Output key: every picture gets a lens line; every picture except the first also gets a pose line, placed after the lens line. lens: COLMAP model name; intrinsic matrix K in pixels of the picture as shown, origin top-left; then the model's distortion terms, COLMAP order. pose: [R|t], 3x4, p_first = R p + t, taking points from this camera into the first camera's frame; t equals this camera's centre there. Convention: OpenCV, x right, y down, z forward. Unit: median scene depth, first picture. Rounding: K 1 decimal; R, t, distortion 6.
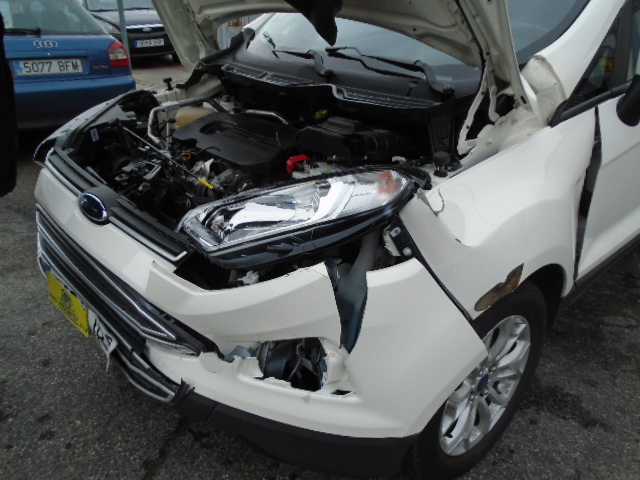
lens RADIAL K [[496.9, 0, 318.5], [0, 496.9, 237.7], [0, 0, 1]] dist [-0.005738, -0.001992]
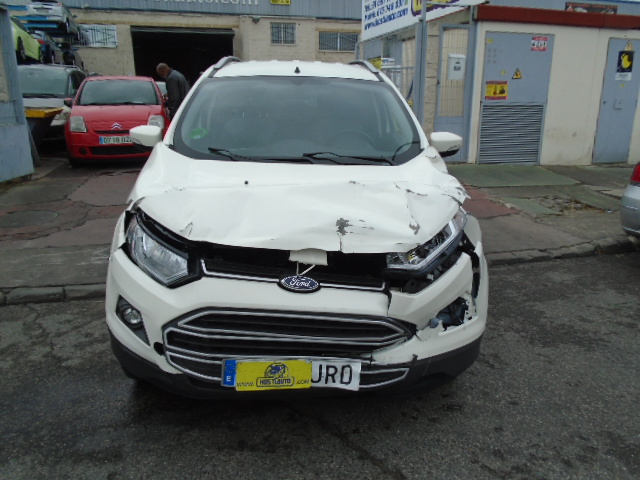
lens RADIAL K [[501.6, 0, 321.4], [0, 501.6, 237.4], [0, 0, 1]] dist [-0.013576, -0.010634]
pose [[0.592939, -0.222641, 0.773857, -1.374104], [0.338061, 0.941051, 0.011716, -0.165991], [-0.730848, 0.254664, 0.633252, 0.067795]]
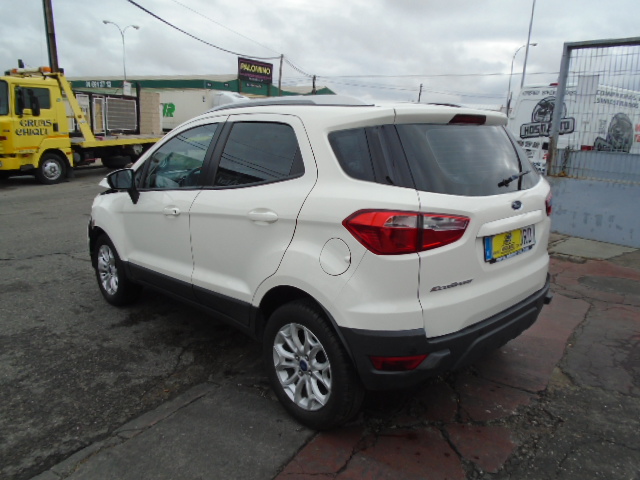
lens RADIAL K [[494.6, 0, 321.1], [0, 494.6, 236.2], [0, 0, 1]] dist [-0.012820, -0.003576]
pose [[0.058058, 0.212905, -0.975346, 3.239619], [-0.446752, 0.879248, 0.165335, -0.938674], [0.892772, 0.426139, 0.146163, 1.596094]]
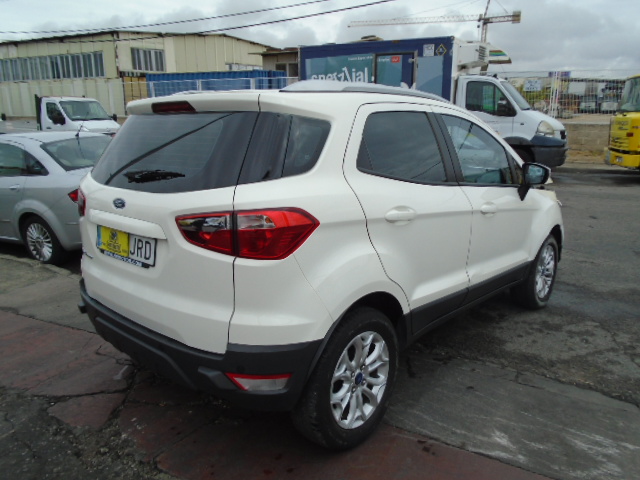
lens RADIAL K [[496.9, 0, 318.5], [0, 496.9, 237.7], [0, 0, 1]] dist [-0.005738, -0.001992]
pose [[-0.989120, 0.032224, -0.143538, 1.254873], [-0.065617, 0.776637, 0.626521, -1.942056], [0.131666, 0.629123, -0.766073, 3.667584]]
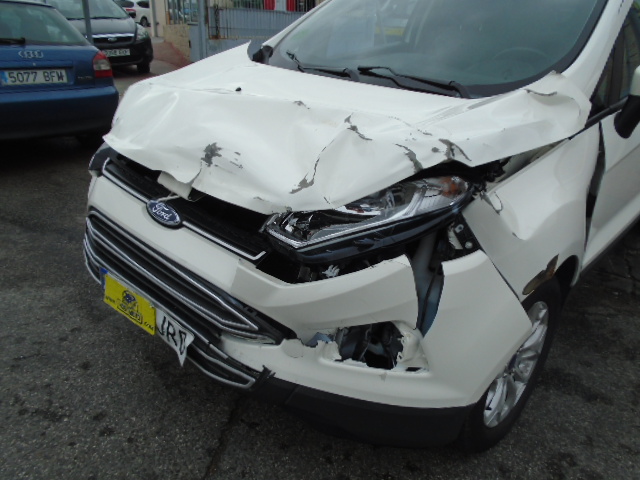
lens RADIAL K [[496.9, 0, 318.5], [0, 496.9, 237.7], [0, 0, 1]] dist [-0.005738, -0.001992]
pose [[0.995533, -0.017289, 0.092821, -0.210686], [0.019082, 0.999647, -0.018467, 0.018963], [-0.092469, 0.020156, 0.995511, -0.099801]]
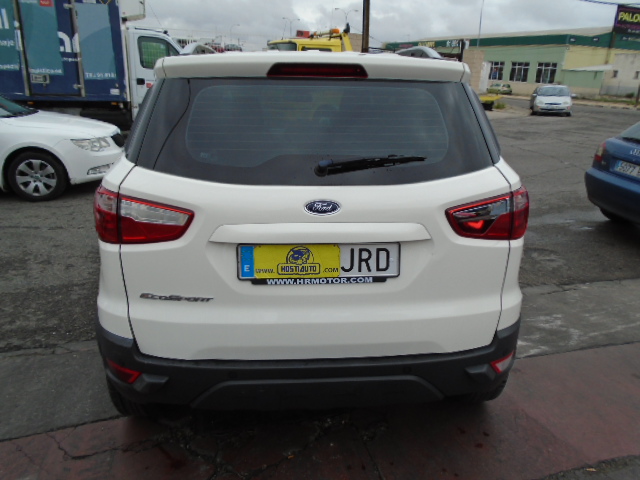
lens RADIAL K [[494.6, 0, 321.1], [0, 494.6, 236.2], [0, 0, 1]] dist [-0.012820, -0.003576]
pose [[-0.584852, 0.229257, -0.778068, 2.471175], [-0.373800, 0.775126, 0.509365, -1.543300], [0.719877, 0.588745, -0.367638, 2.810758]]
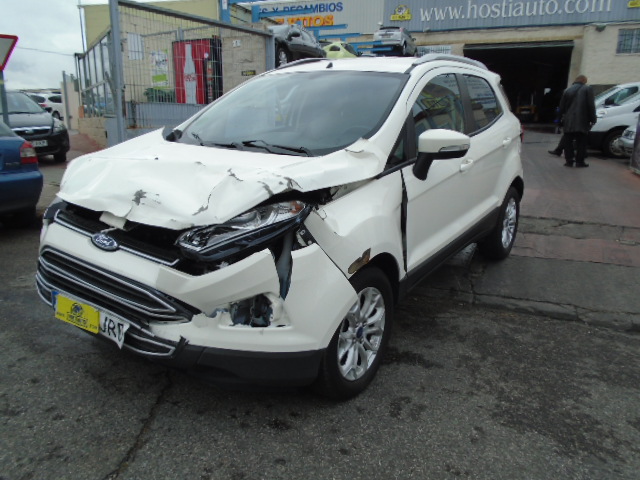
lens RADIAL K [[496.9, 0, 318.5], [0, 496.9, 237.7], [0, 0, 1]] dist [-0.005738, -0.001992]
pose [[0.966582, -0.060152, 0.249201, -0.188765], [0.104737, 0.979911, -0.169717, 0.245166], [-0.233986, 0.190146, 0.953465, -0.585970]]
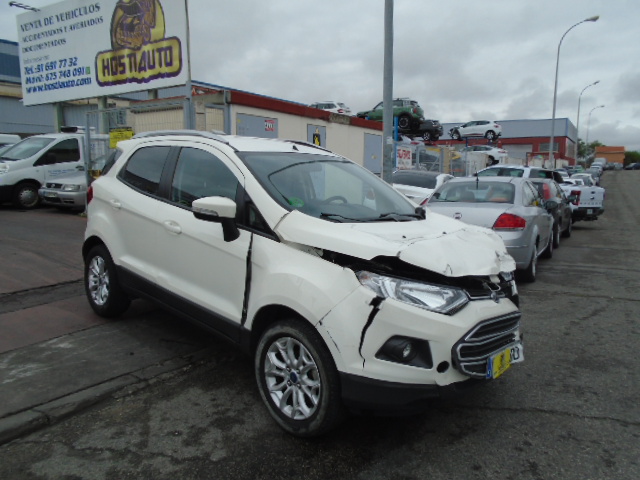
lens RADIAL K [[496.9, 0, 318.5], [0, 496.9, 237.7], [0, 0, 1]] dist [-0.005738, -0.001992]
pose [[-0.103578, -0.146199, 0.983818, -2.191383], [0.401476, 0.898832, 0.175838, -0.862170], [-0.909994, 0.413192, -0.034404, 1.540785]]
